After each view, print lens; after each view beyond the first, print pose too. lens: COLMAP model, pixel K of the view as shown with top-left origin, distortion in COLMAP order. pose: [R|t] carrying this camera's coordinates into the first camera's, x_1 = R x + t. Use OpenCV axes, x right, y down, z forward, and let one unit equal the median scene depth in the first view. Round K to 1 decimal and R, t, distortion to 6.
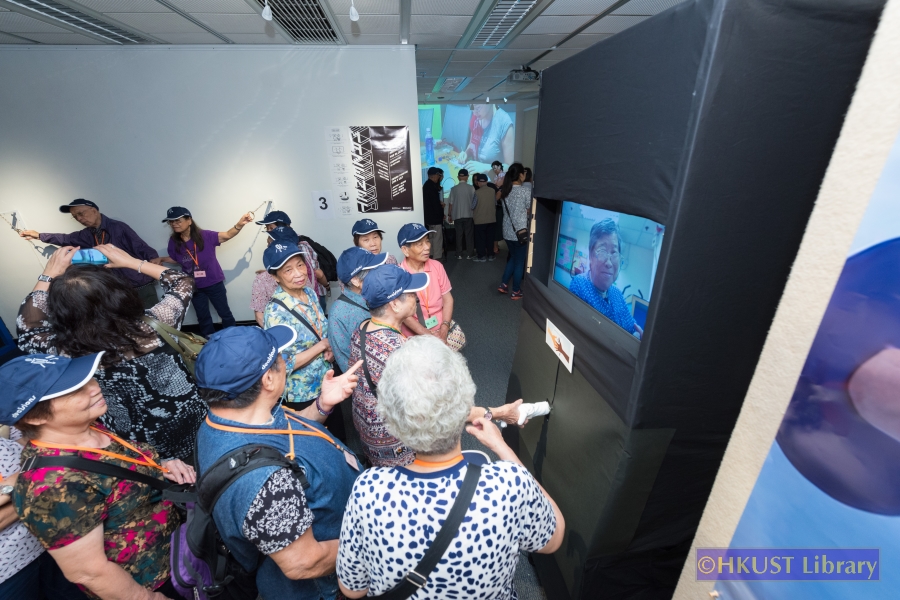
lens RADIAL K [[367.4, 0, 449.9], [0, 367.4, 301.6], [0, 0, 1]] dist [0.000783, 0.000232]
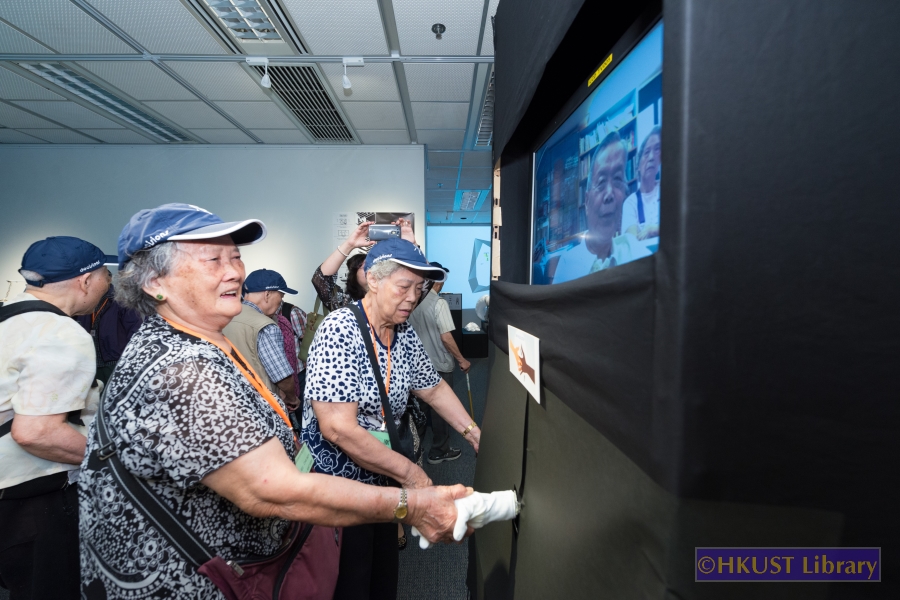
lens RADIAL K [[356.4, 0, 450.7], [0, 356.4, 295.6], [0, 0, 1]] dist [0.003084, 0.000172]
pose [[0.994056, 0.019033, -0.107192, 0.156094], [-0.057545, 0.927675, -0.368929, 0.144224], [0.092417, 0.372904, 0.923256, 0.303403]]
